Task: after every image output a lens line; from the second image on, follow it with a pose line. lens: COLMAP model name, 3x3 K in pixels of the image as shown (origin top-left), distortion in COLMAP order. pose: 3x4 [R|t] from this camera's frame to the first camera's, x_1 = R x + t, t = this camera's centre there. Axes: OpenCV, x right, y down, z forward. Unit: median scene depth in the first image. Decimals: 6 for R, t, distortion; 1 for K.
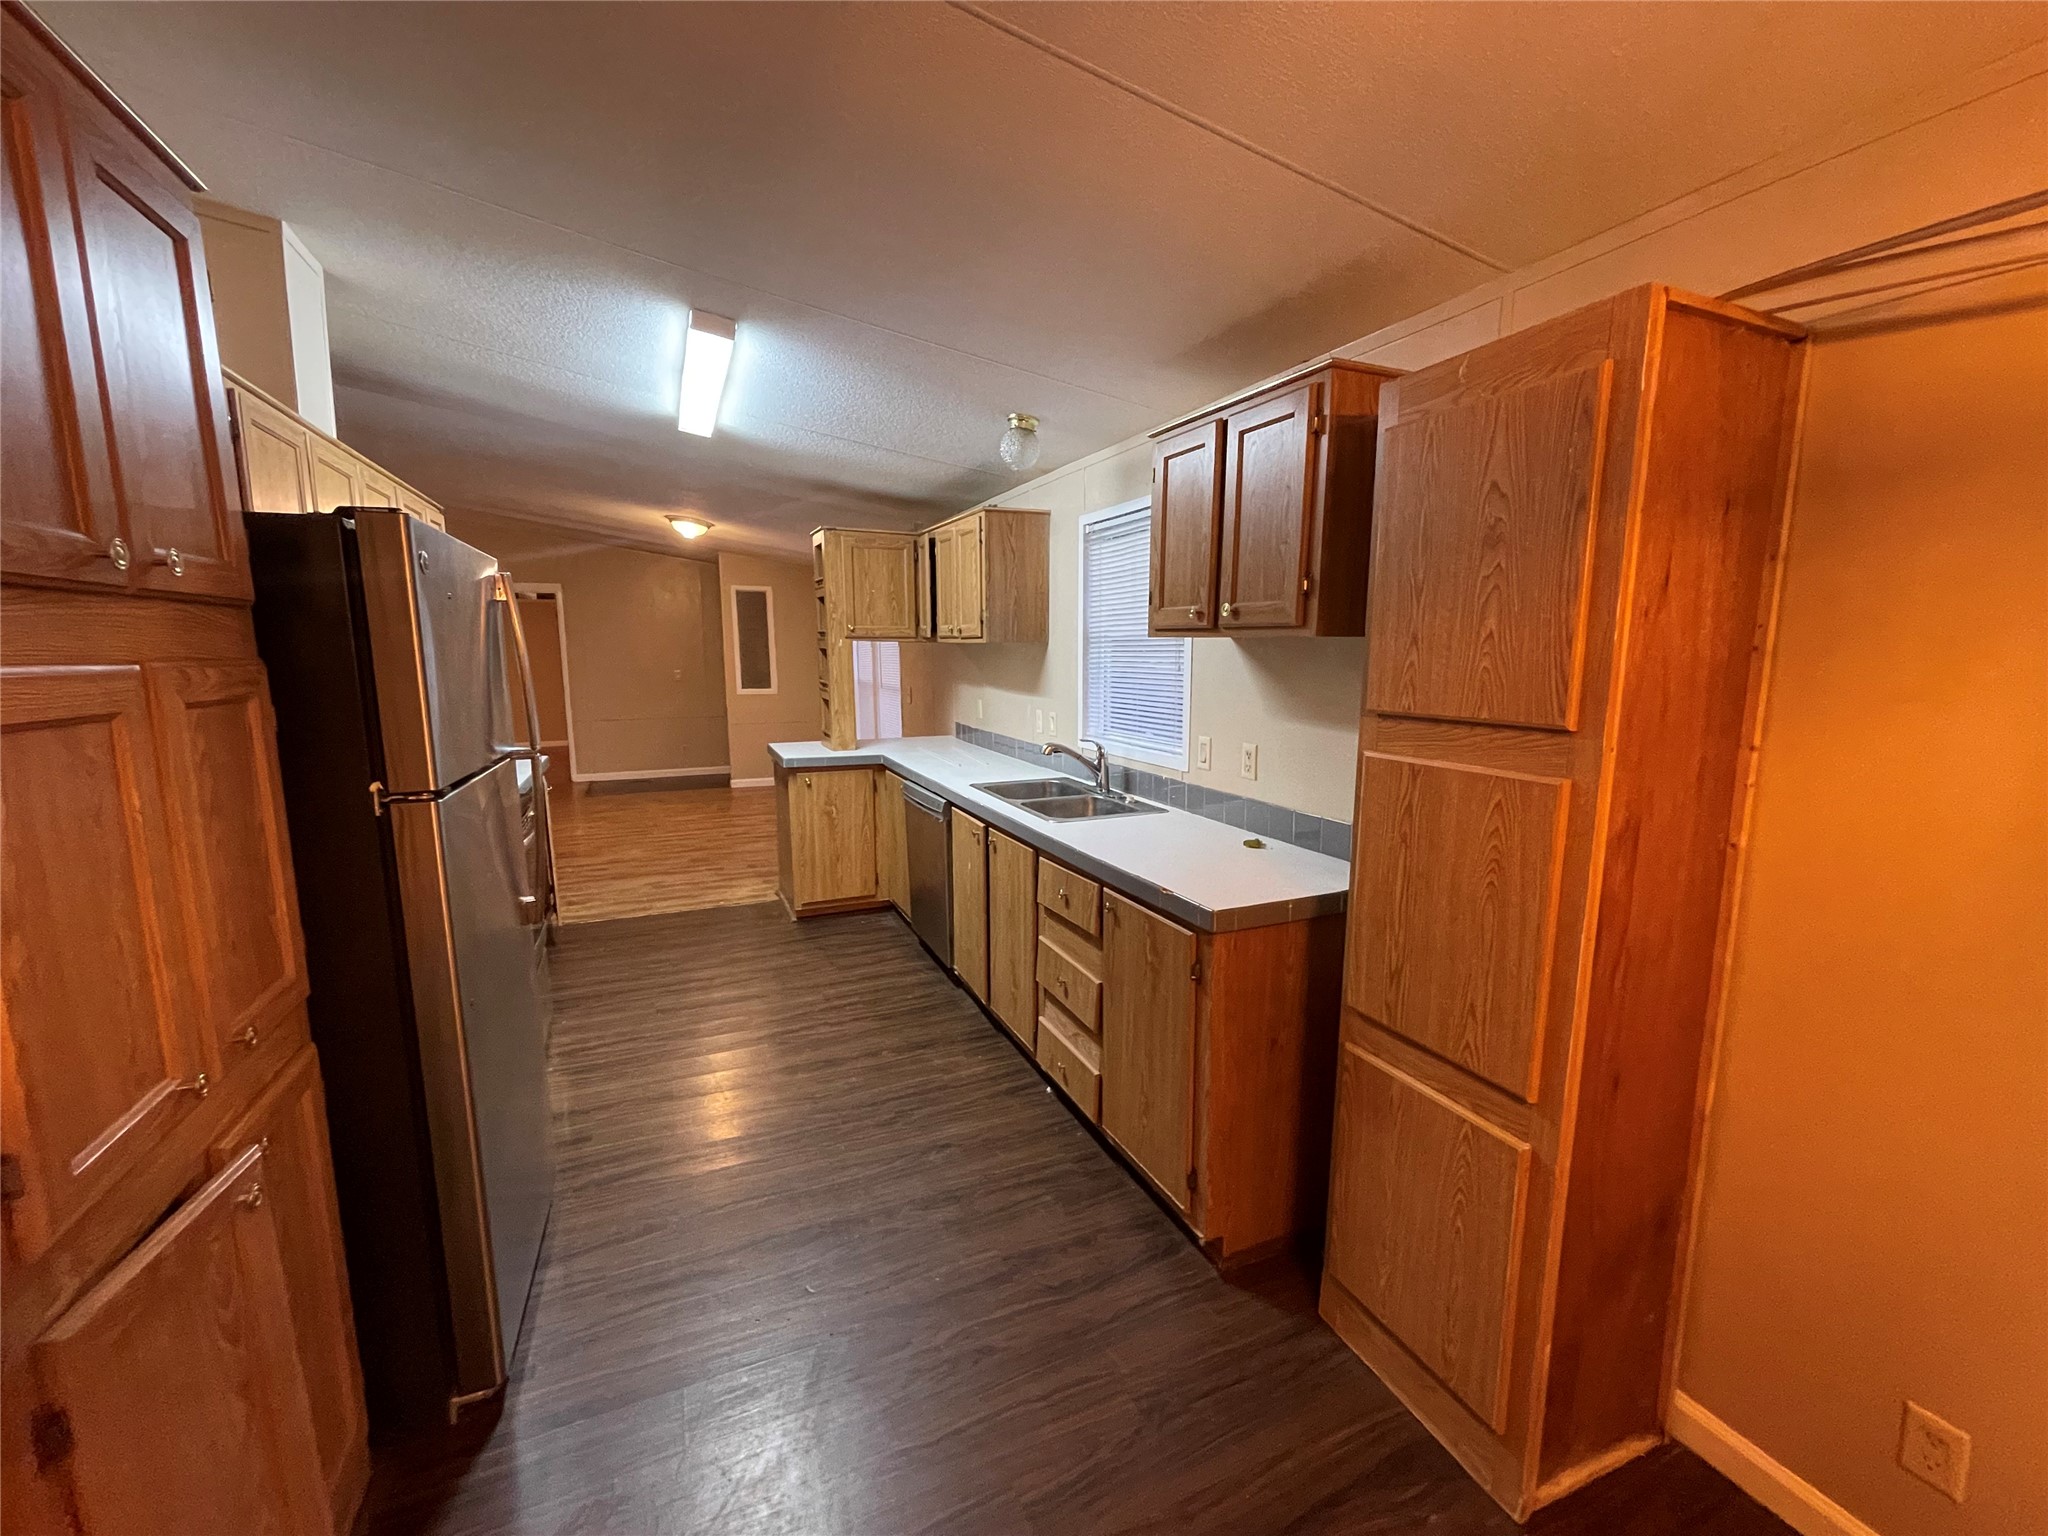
lens RADIAL K [[816.9, 0, 1024.0], [0, 816.9, 768.0], [0, 0, 1]] dist [0.001727, 0.000324]
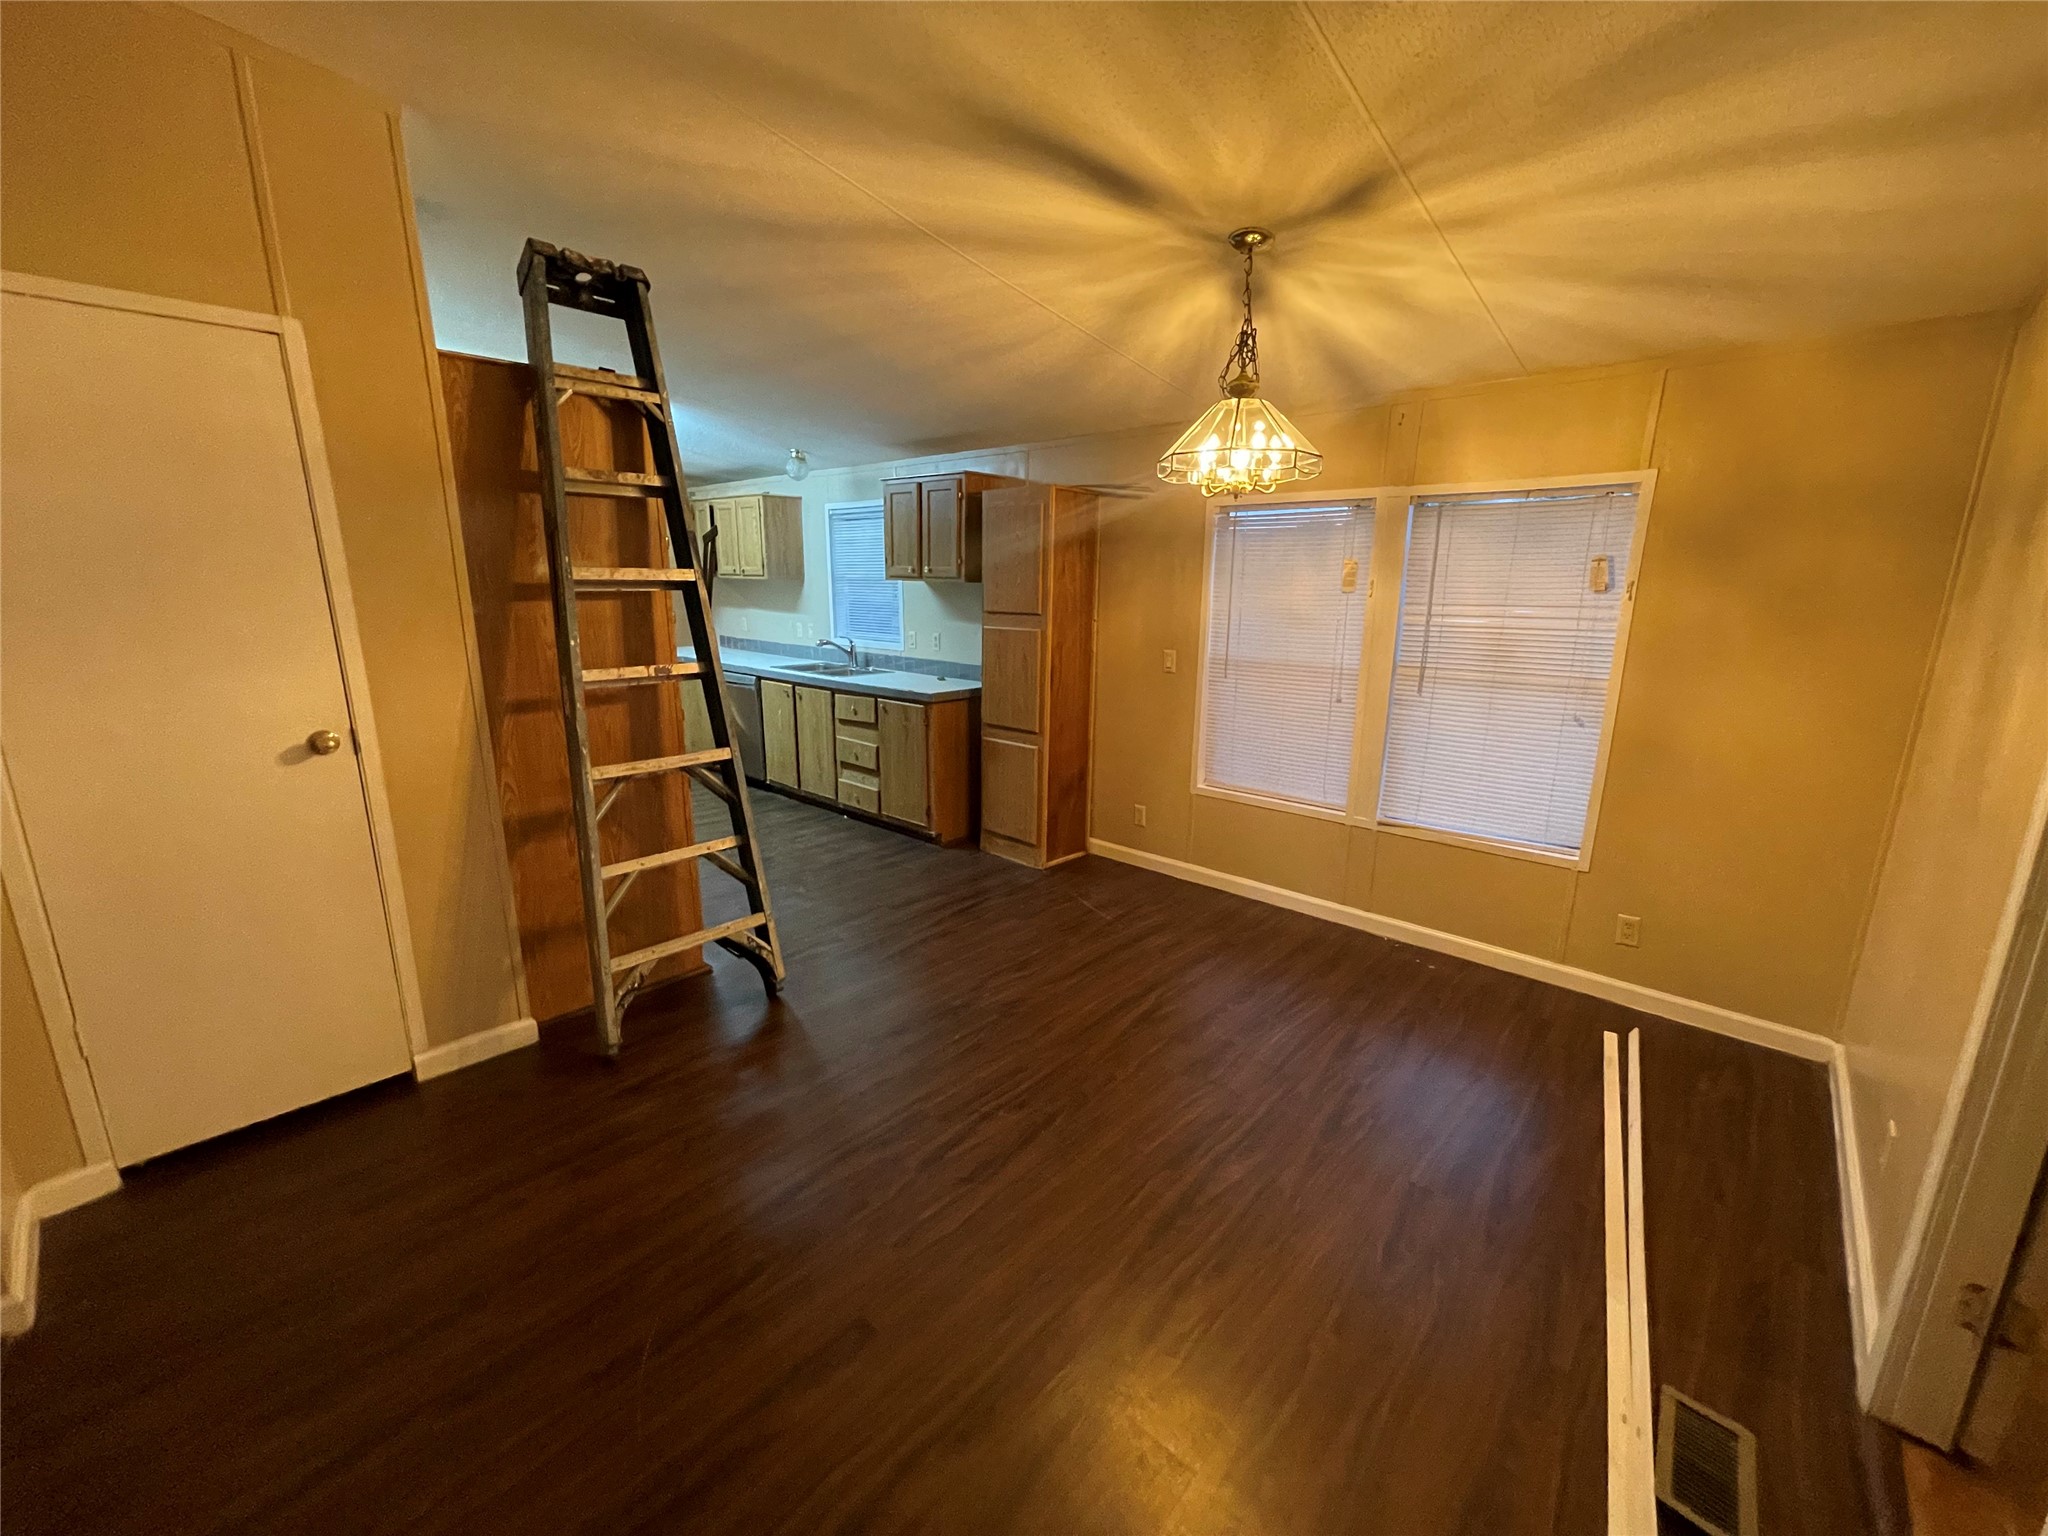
lens RADIAL K [[828.9, 0, 1024.0], [0, 828.9, 768.0], [0, 0, 1]] dist [0.002420, 0.000086]
pose [[0.913756, -0.080402, 0.398229, -0.430741], [0.048062, 0.994731, 0.090554, 0.147202], [-0.403411, -0.063604, 0.912806, -1.153793]]
